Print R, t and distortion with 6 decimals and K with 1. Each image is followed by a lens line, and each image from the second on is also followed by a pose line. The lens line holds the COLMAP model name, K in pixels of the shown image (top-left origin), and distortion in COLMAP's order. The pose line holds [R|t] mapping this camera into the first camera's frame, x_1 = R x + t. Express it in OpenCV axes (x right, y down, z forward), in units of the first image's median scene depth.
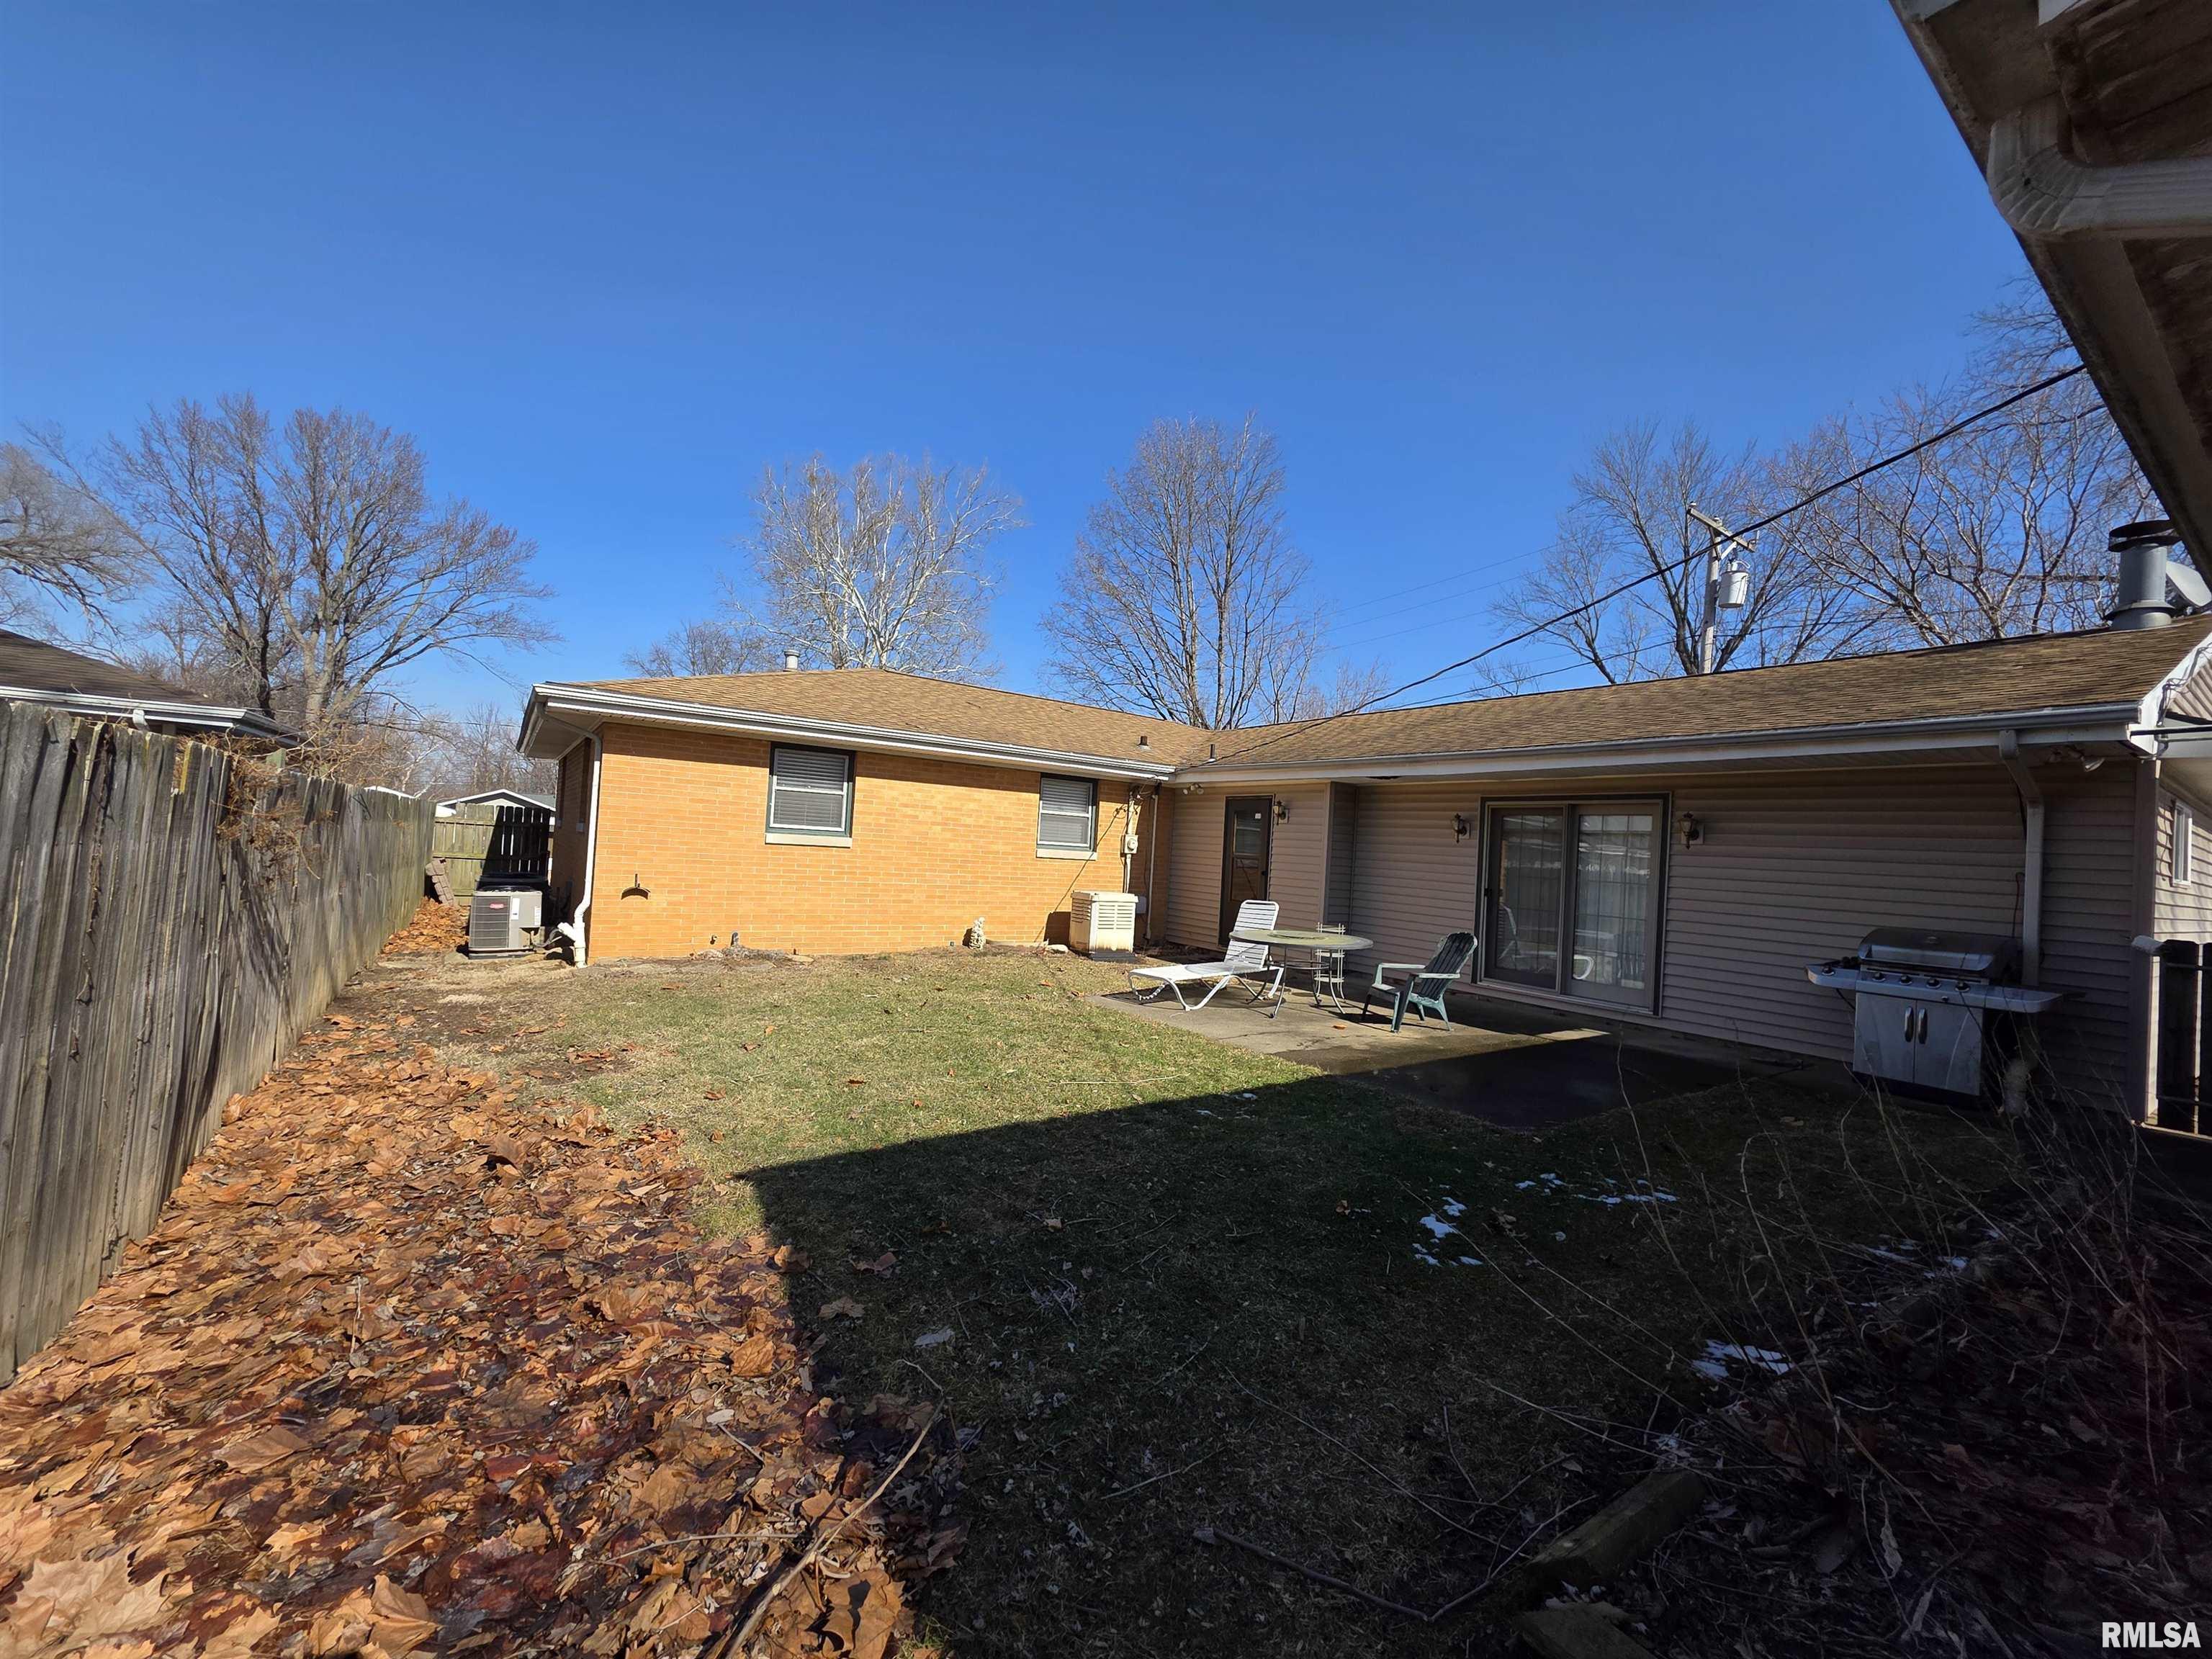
lens RADIAL K [[888.8, 0, 1102.9], [0, 888.8, 817.1], [0, 0, 1]] dist [0.002513, -0.000777]
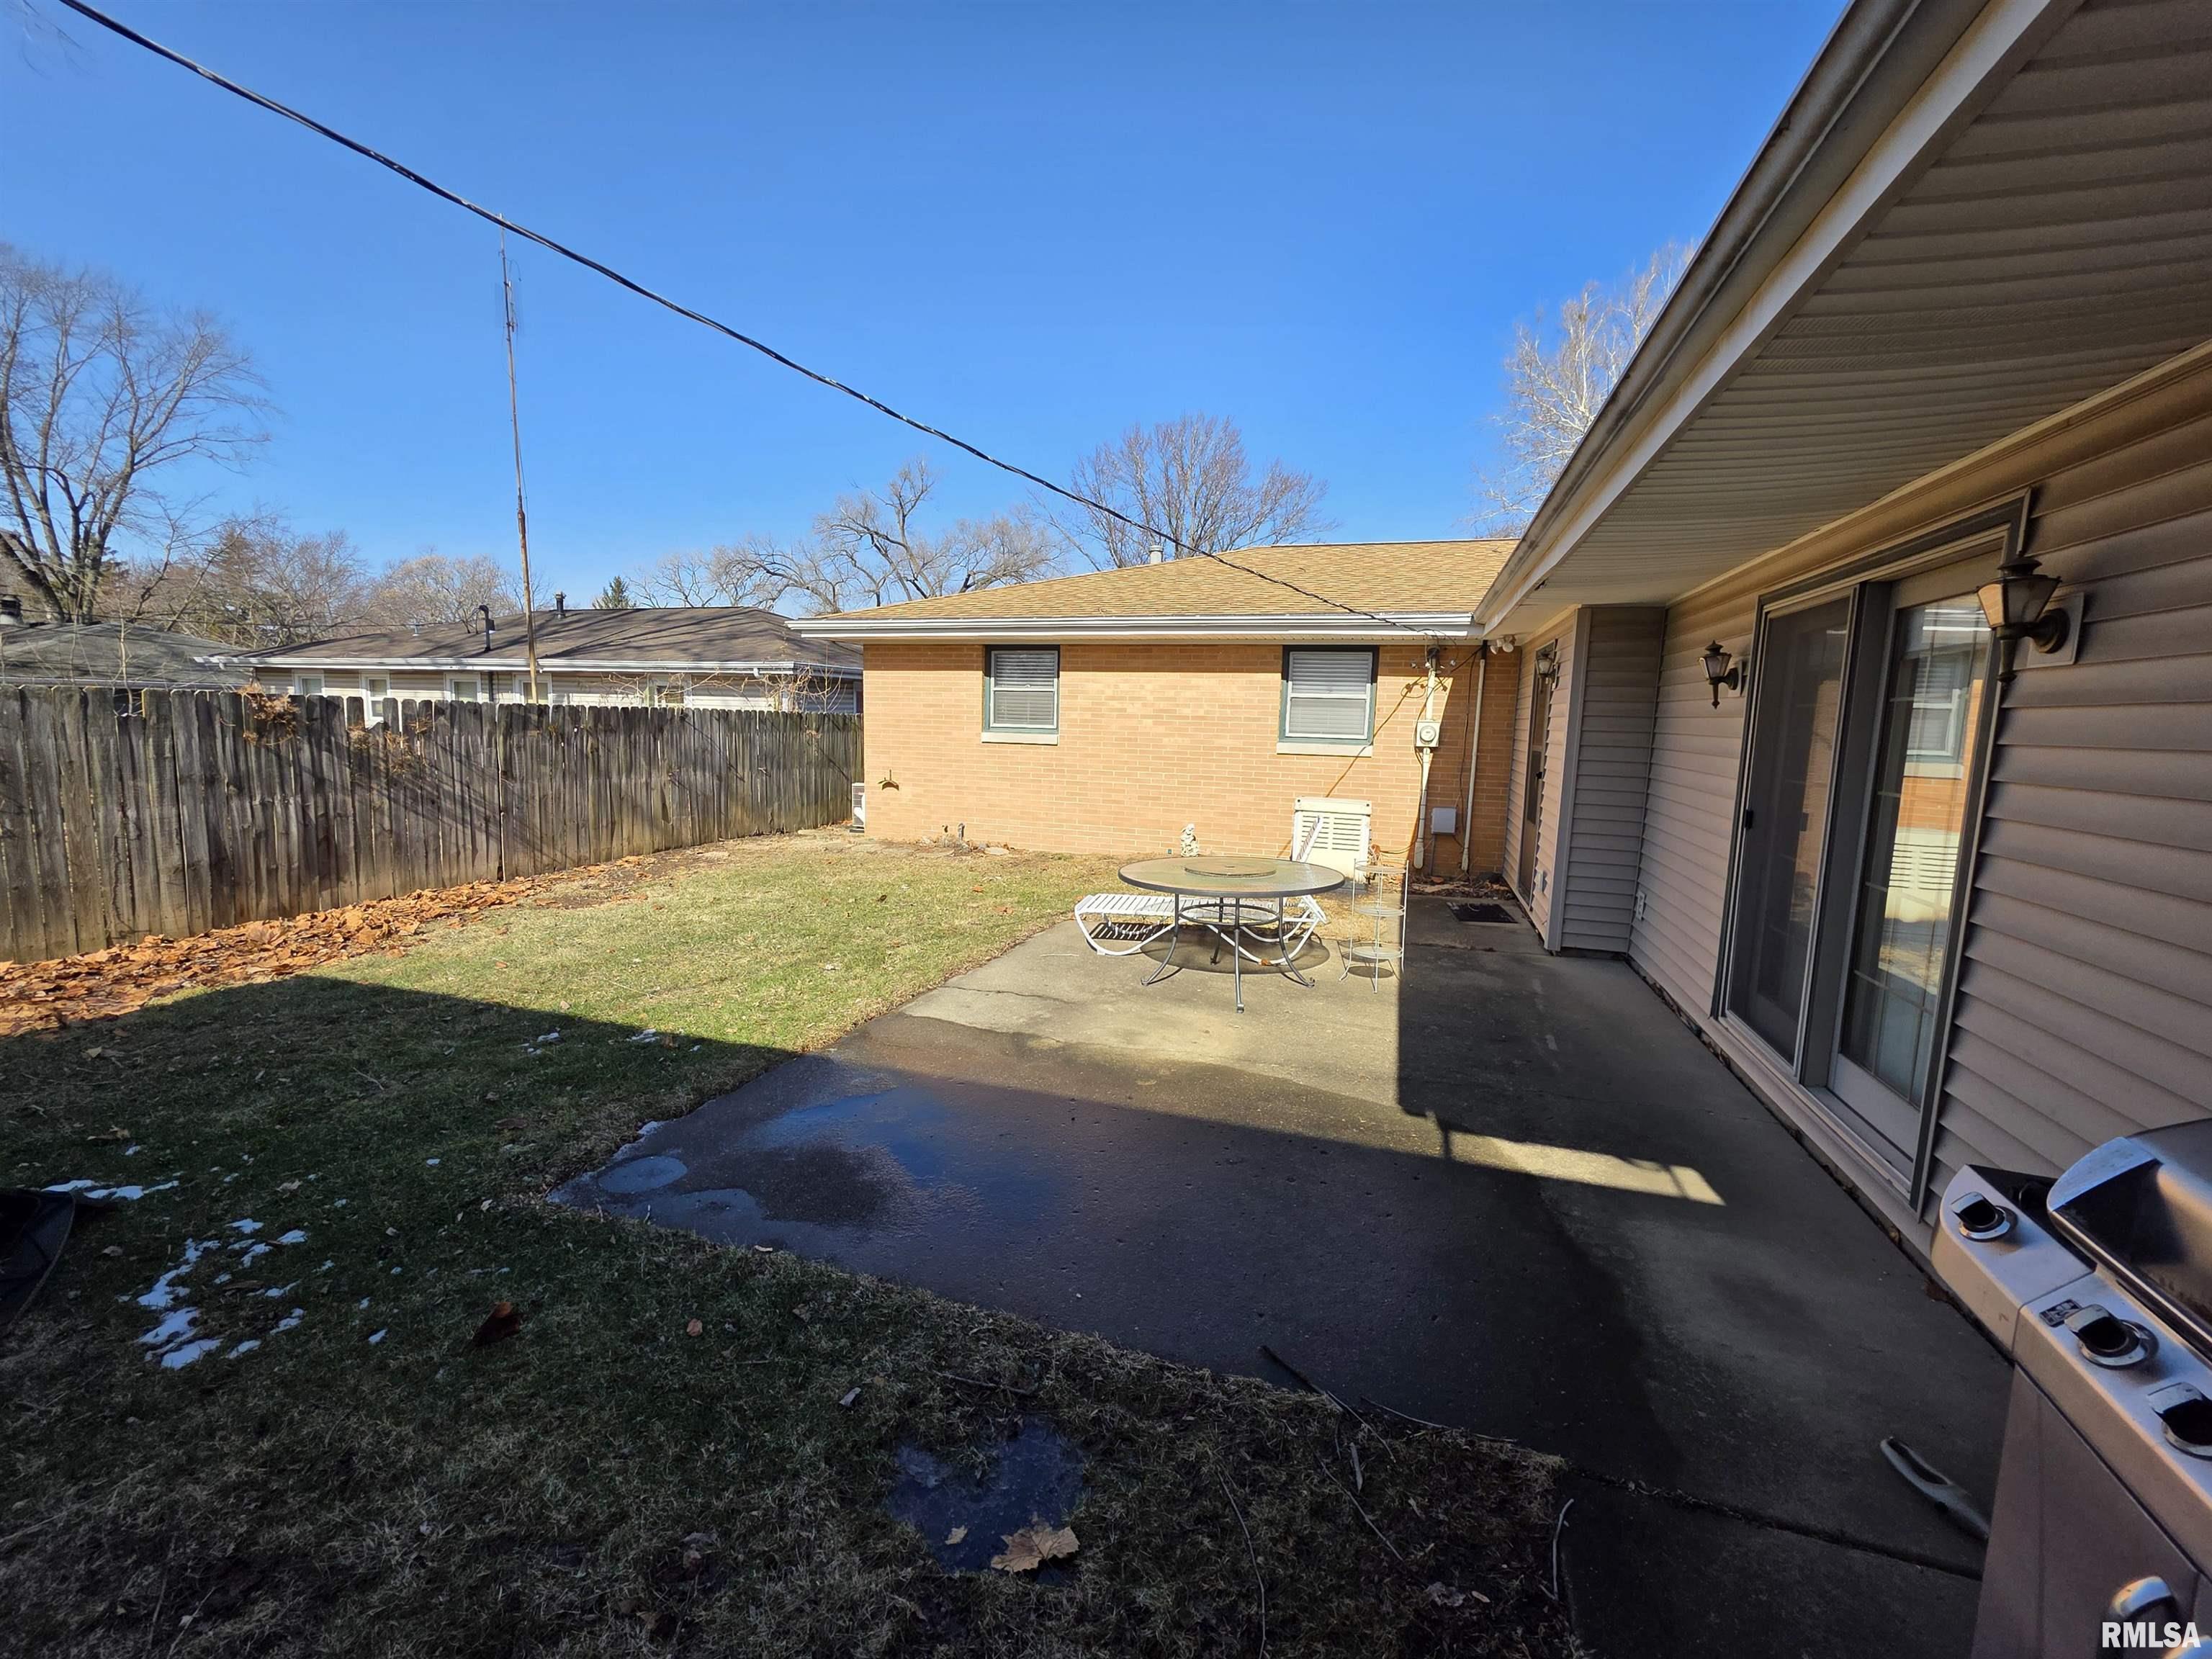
lens RADIAL K [[888.8, 0, 1103.7], [0, 888.8, 824.1], [0, 0, 1]] dist [0.002513, -0.000777]
pose [[0.596483, 0.051078, -0.800999, 0.515790], [0.037368, 0.995124, 0.091284, 0.032269], [0.801756, -0.084381, 0.591665, 0.434636]]
